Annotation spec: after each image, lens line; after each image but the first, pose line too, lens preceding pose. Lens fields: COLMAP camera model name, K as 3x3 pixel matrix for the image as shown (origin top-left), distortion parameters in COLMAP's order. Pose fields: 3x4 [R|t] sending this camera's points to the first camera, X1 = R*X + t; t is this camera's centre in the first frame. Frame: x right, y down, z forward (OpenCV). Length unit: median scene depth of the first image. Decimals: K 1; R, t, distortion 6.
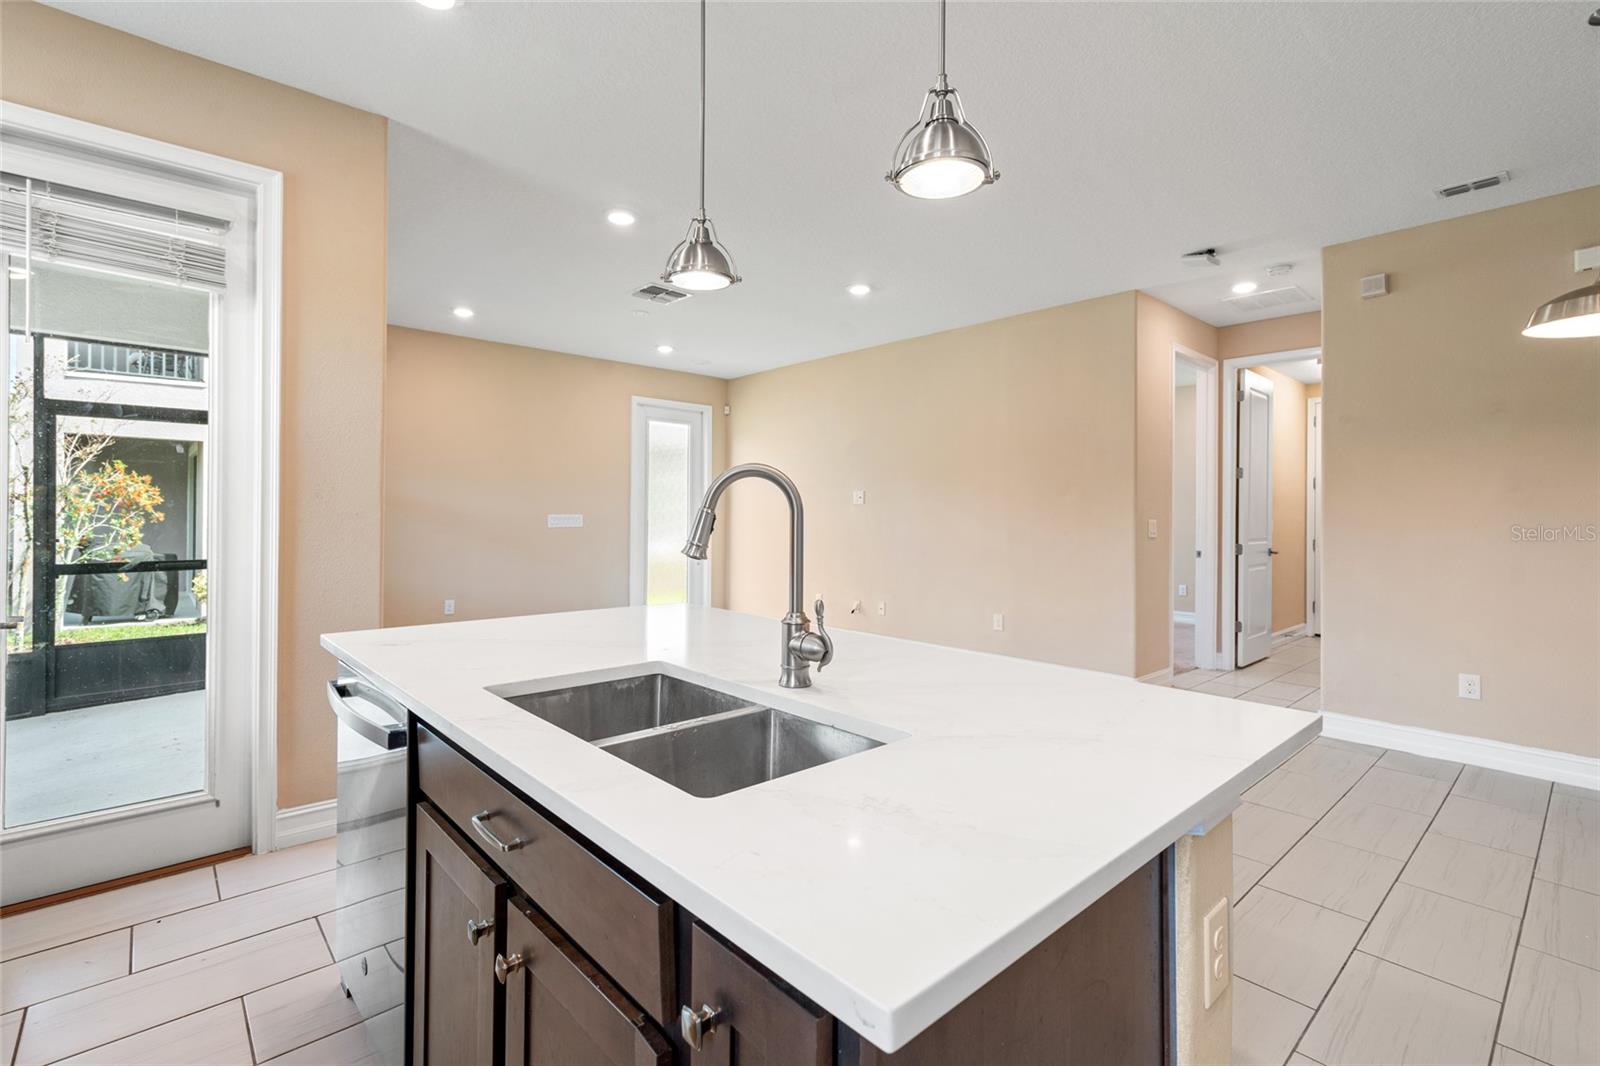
lens RADIAL K [[725.8, 0, 791.4], [0, 725.8, 519.6], [0, 0, 1]] dist [0.001513, 0.000408]
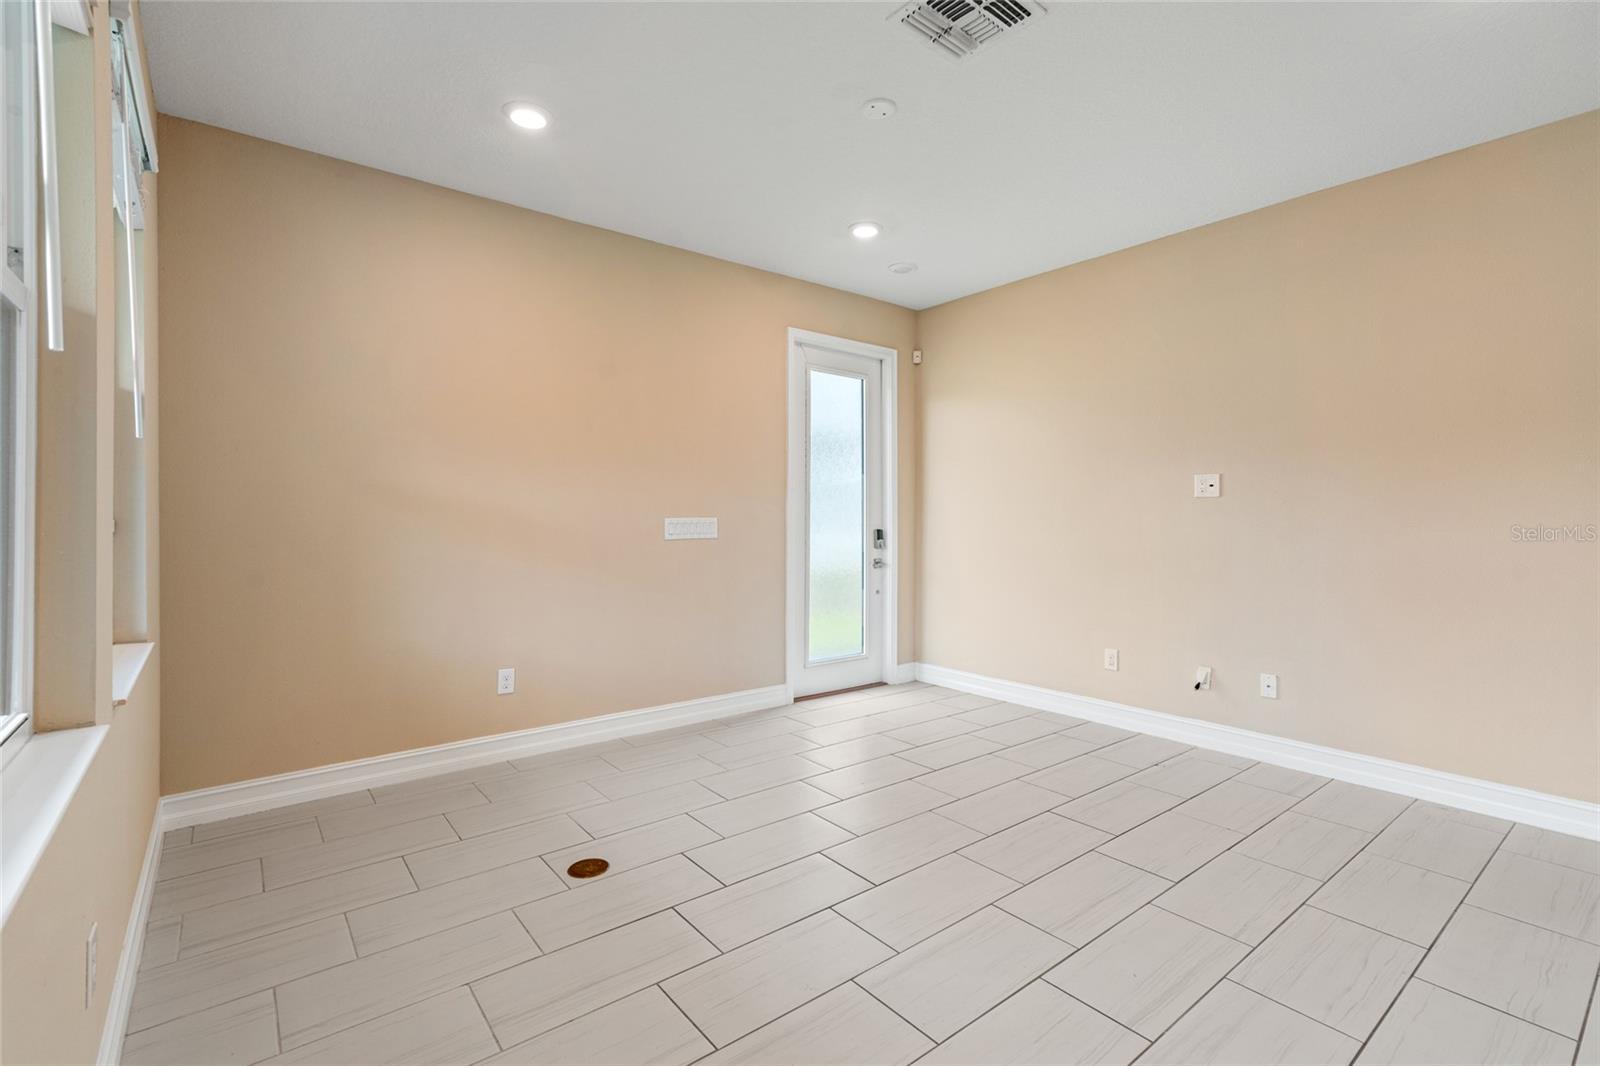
lens RADIAL K [[725.8, 0, 791.4], [0, 725.8, 519.6], [0, 0, 1]] dist [0.001513, 0.000408]
pose [[0.997929, -0.004881, -0.064137, -0.207881], [0.004767, 0.999987, -0.001936, -0.004655], [0.064146, 0.001626, 0.997939, 0.440565]]
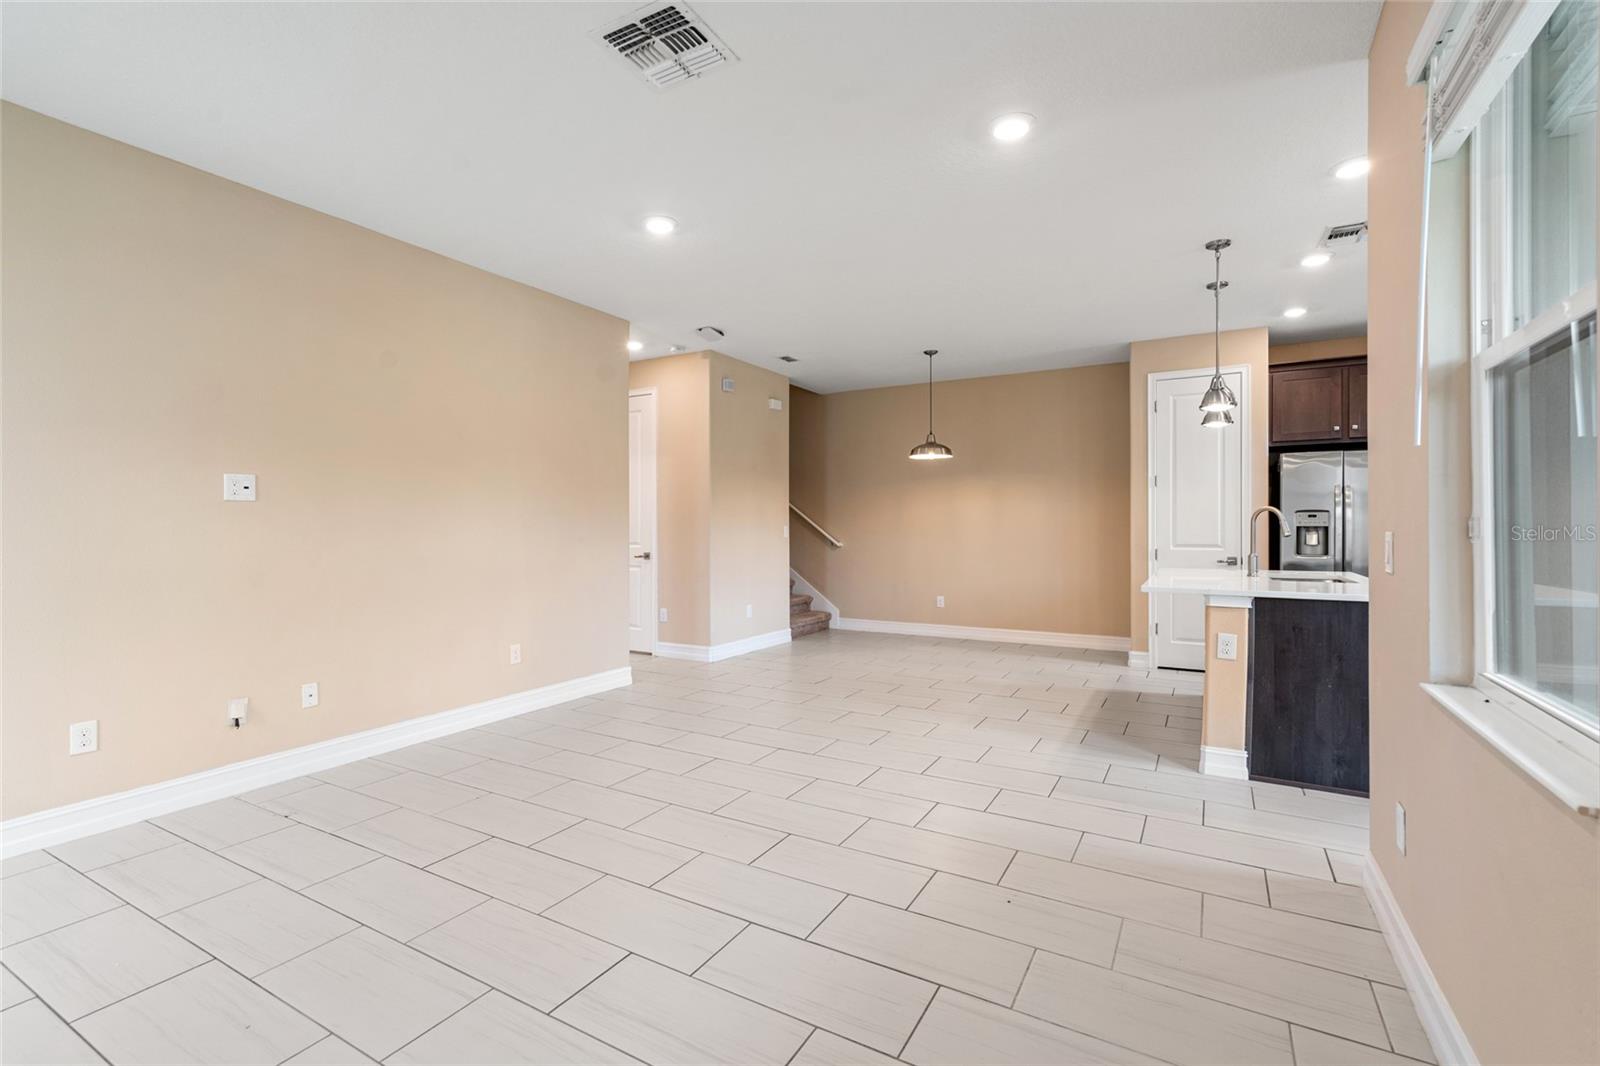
lens RADIAL K [[725.8, 0, 791.4], [0, 725.8, 519.6], [0, 0, 1]] dist [0.001513, 0.000408]
pose [[-0.309957, -0.002369, 0.950748, -0.517469], [0.004796, 0.999980, 0.004055, -0.009648], [-0.950738, 0.005817, -0.309940, 0.851018]]
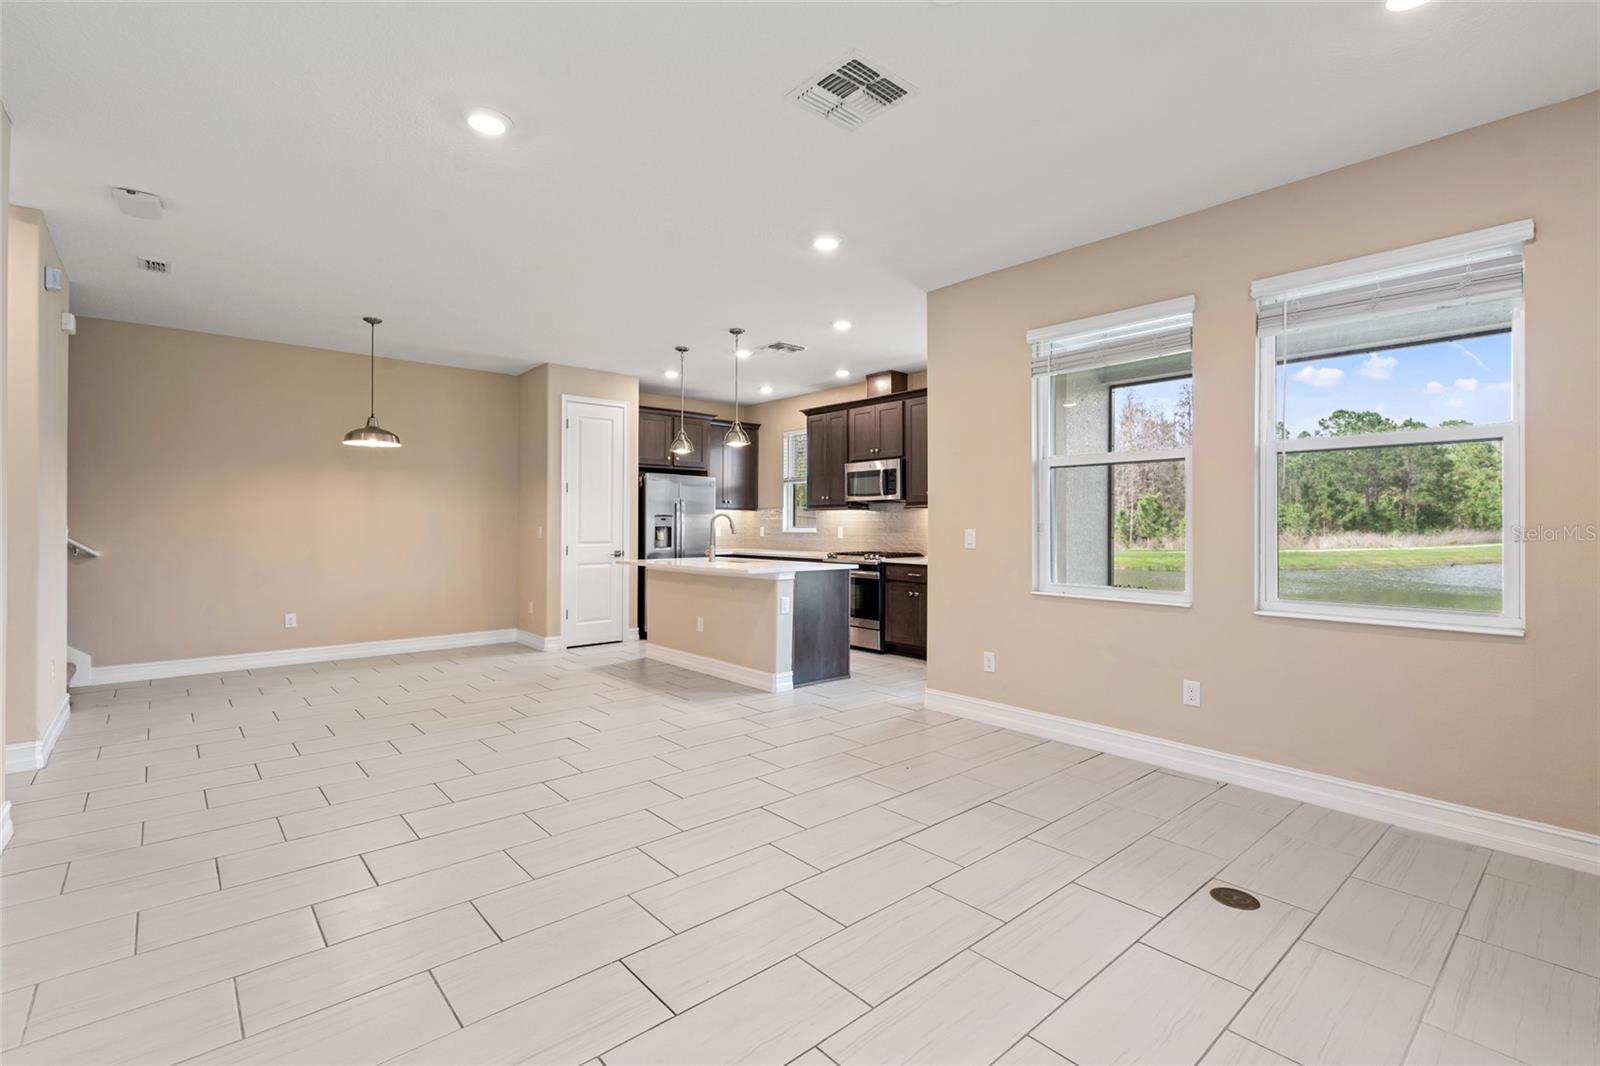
lens RADIAL K [[725.8, 0, 791.4], [0, 725.8, 519.6], [0, 0, 1]] dist [0.001513, 0.000408]
pose [[-0.999827, -0.011277, 0.014787, -0.119913], [-0.011298, 0.999935, -0.001359, -0.007621], [-0.014770, -0.001525, -0.999890, 1.202708]]
